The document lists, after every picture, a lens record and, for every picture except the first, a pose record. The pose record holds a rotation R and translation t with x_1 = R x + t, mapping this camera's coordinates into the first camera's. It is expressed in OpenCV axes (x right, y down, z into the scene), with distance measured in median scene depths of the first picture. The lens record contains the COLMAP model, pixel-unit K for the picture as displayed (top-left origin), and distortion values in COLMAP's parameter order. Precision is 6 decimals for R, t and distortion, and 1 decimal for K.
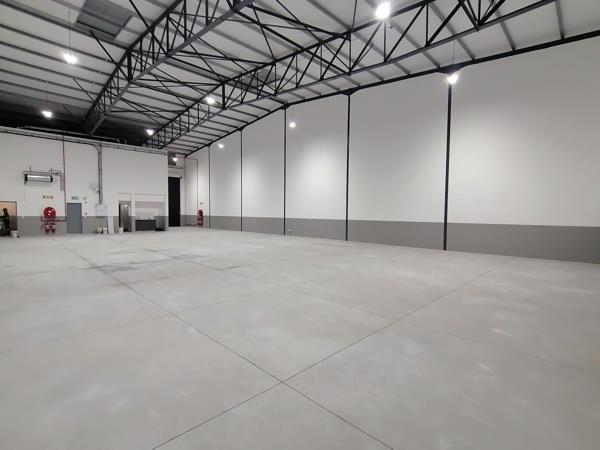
lens RADIAL K [[293.9, 0, 299.6], [0, 293.9, 227.2], [0, 0, 1]] dist [-0.002104, -0.003088]
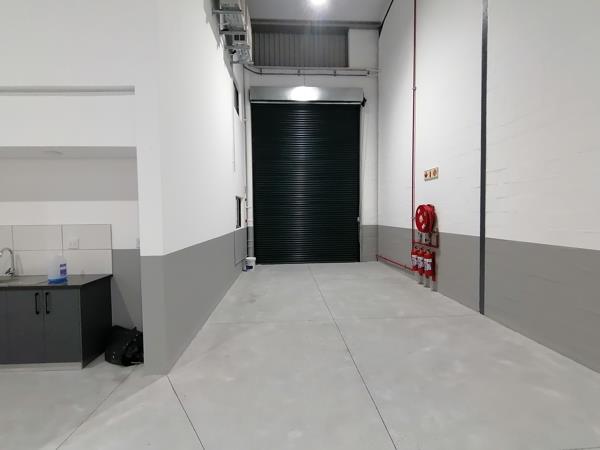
lens RADIAL K [[289.8, 0, 301.7], [0, 289.8, 230.2], [0, 0, 1]] dist [-0.012806, -0.000754]
pose [[0.747050, 0.016537, -0.664562, -0.366621], [-0.013367, 0.999862, 0.009855, -0.058087], [0.664633, 0.001521, 0.747168, 1.082013]]
